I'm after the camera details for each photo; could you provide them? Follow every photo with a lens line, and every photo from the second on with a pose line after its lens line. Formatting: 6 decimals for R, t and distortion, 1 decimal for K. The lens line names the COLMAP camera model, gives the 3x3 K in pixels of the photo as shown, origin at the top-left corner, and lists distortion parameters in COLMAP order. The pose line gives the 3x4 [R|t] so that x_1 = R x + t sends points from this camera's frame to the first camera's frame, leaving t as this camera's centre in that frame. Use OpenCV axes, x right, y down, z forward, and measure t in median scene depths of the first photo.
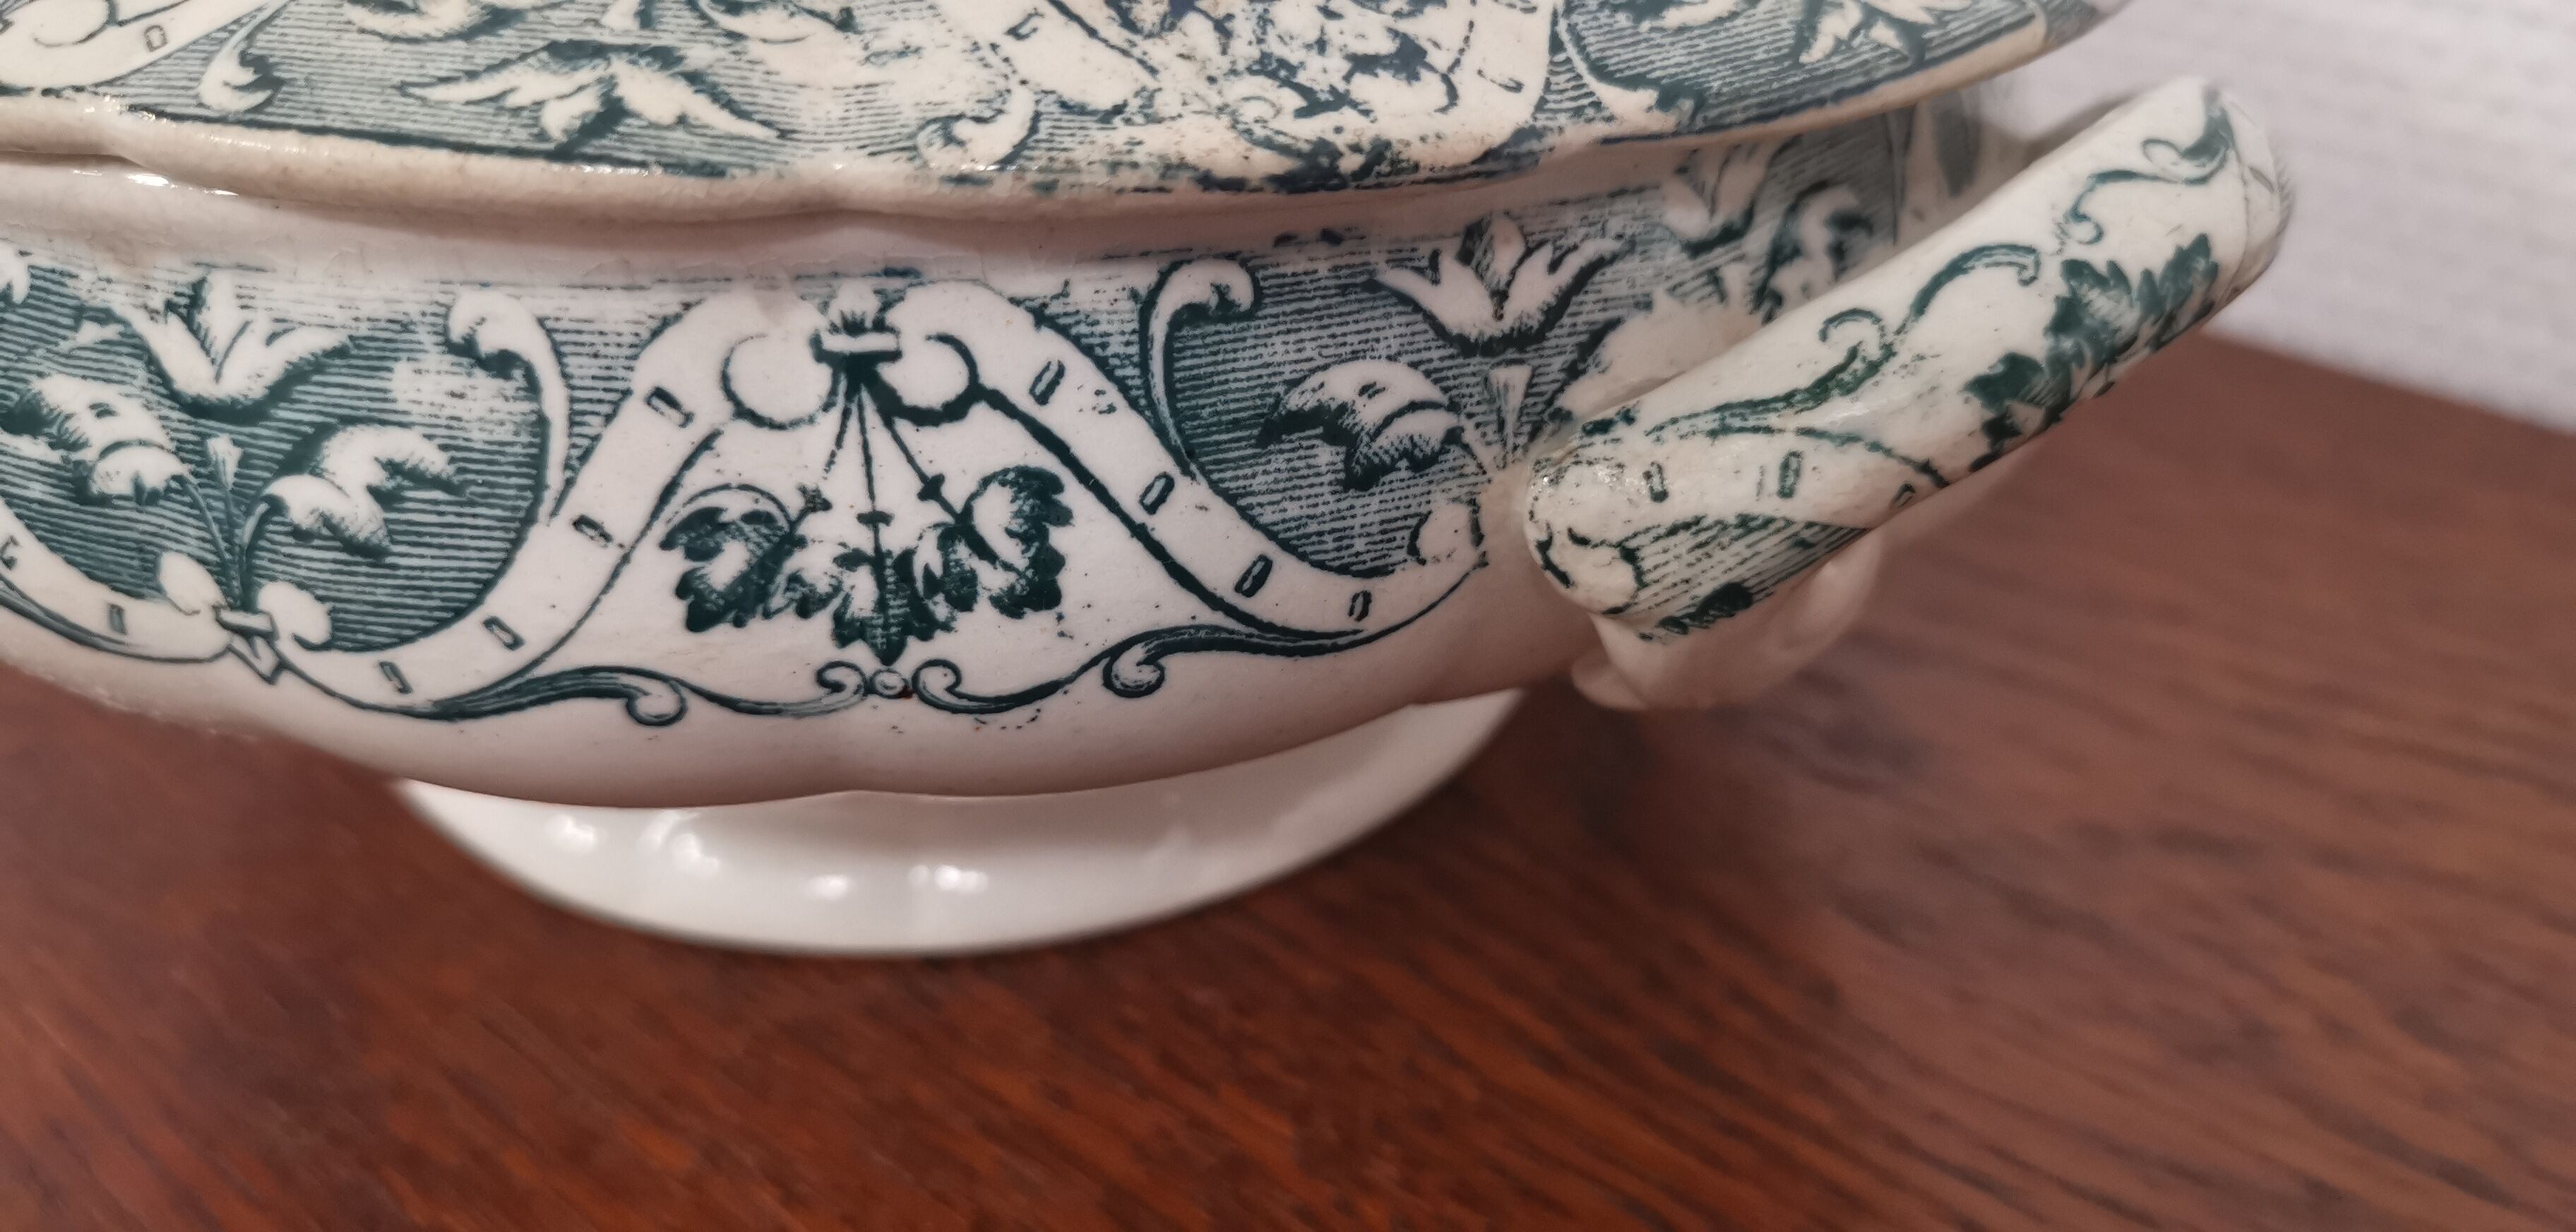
lens RADIAL K [[2131.2, 0, 1288.0], [0, 2131.2, 616.0], [0, 0, 1]] dist [-0.003277, -0.076019]
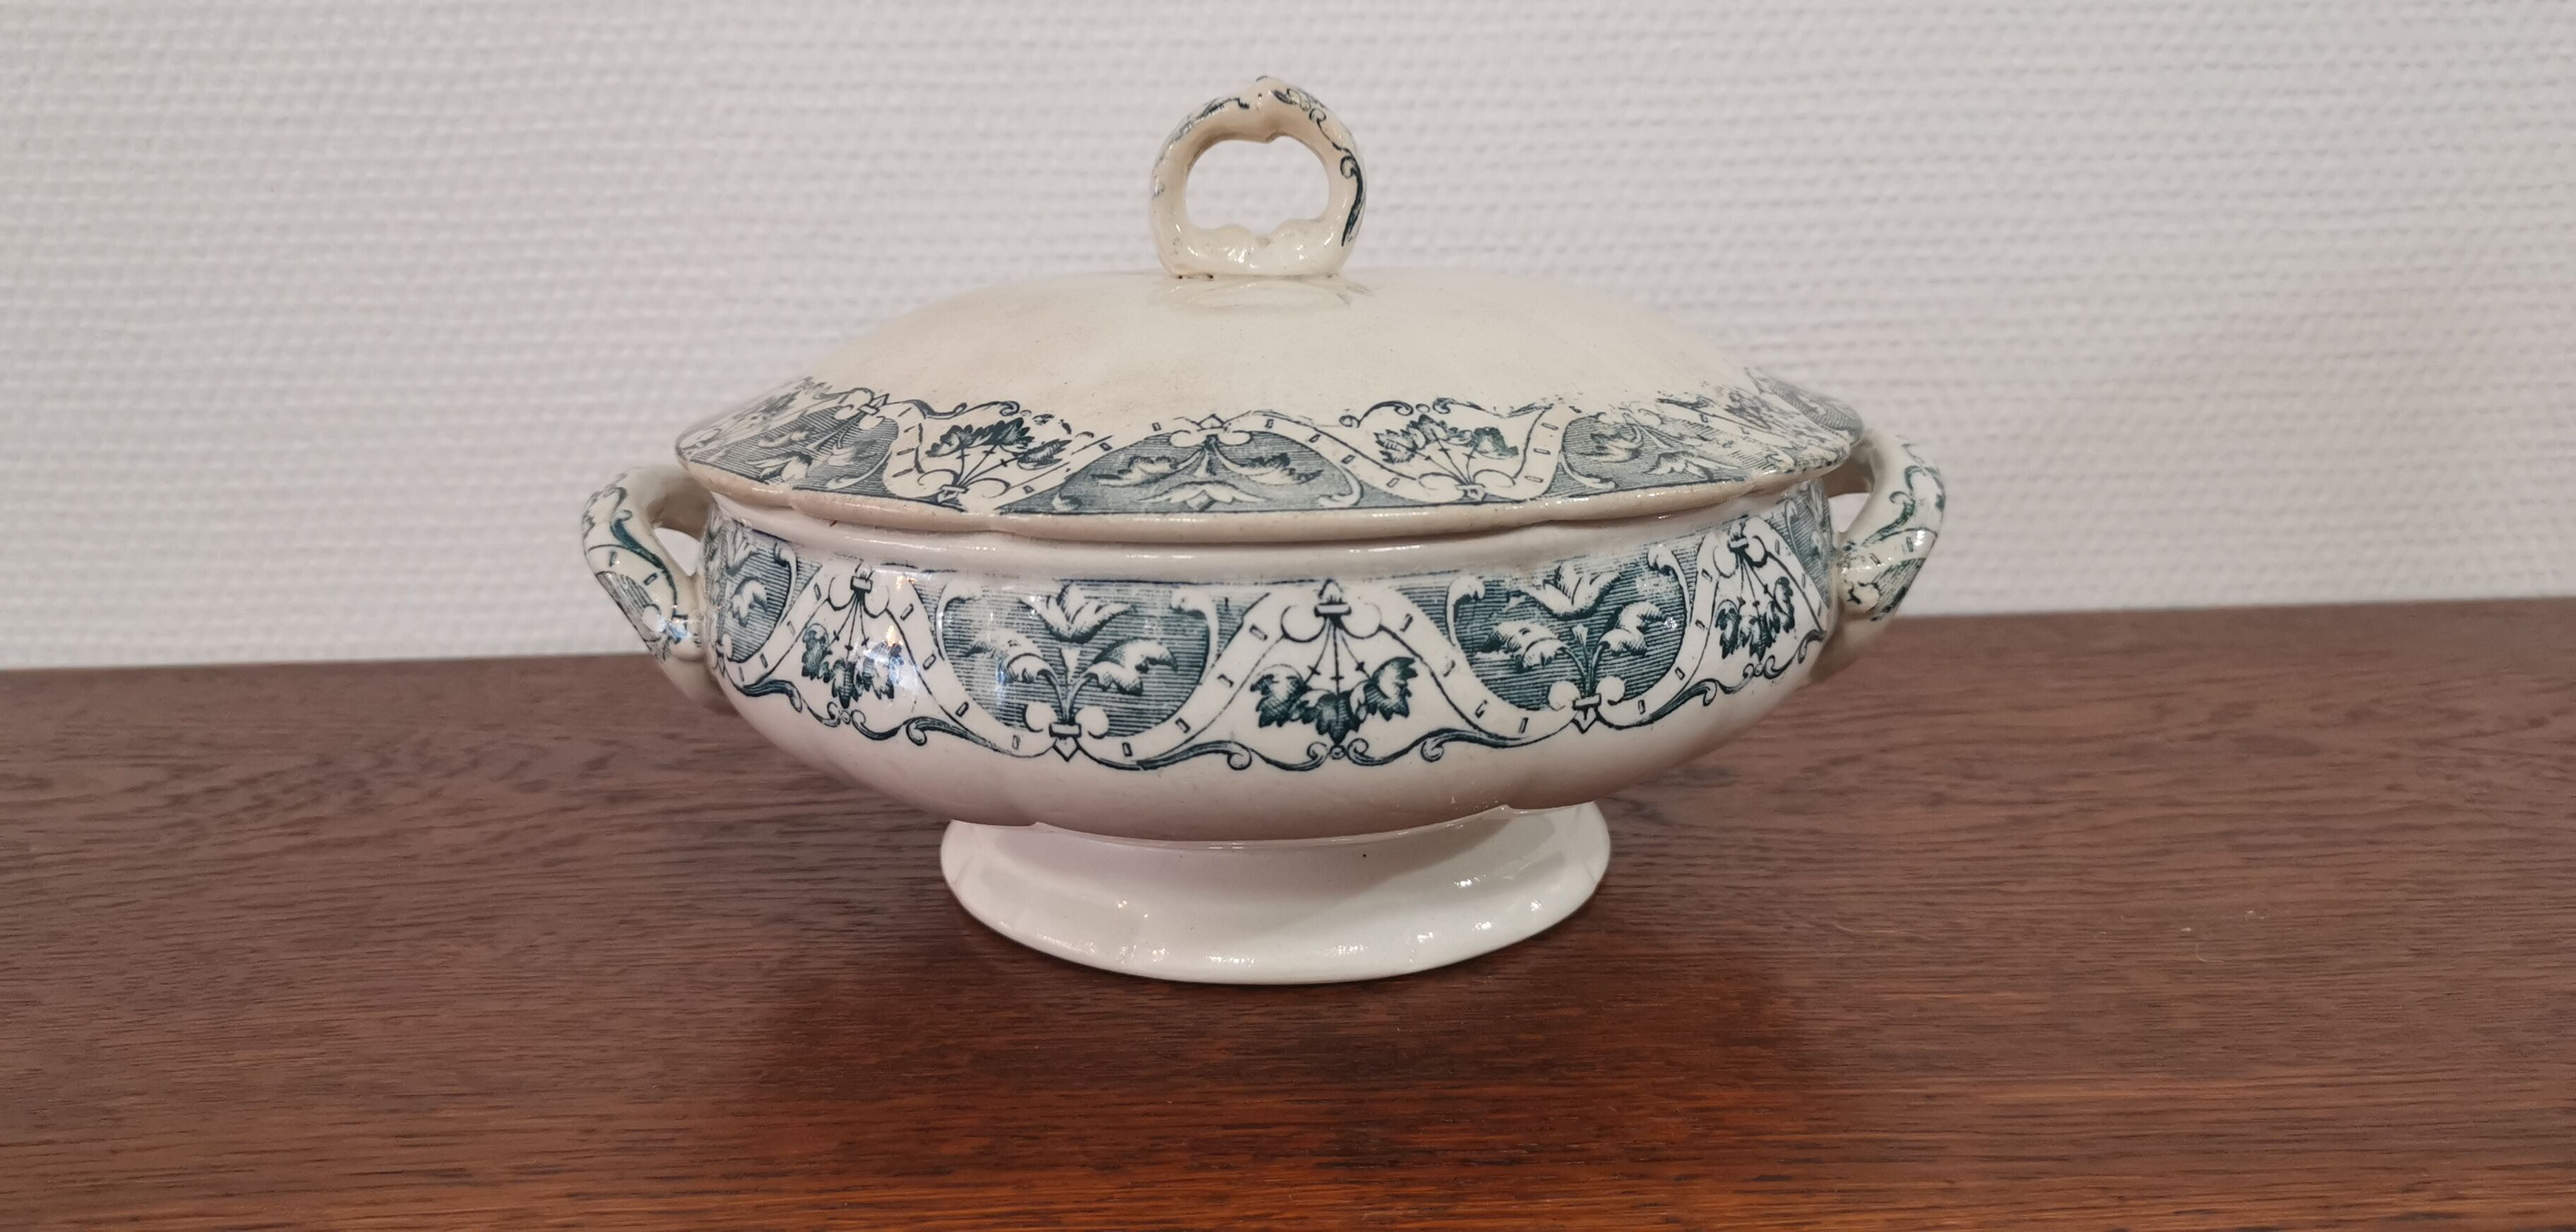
lens RADIAL K [[2044.4, 0, 1288.0], [0, 2044.4, 616.0], [0, 0, 1]] dist [0.039545, -0.070316]
pose [[0.749012, -0.189112, 0.634994, -2.358274], [0.373987, 0.911796, -0.169591, 0.193984], [-0.546913, 0.364506, 0.753672, -0.674701]]
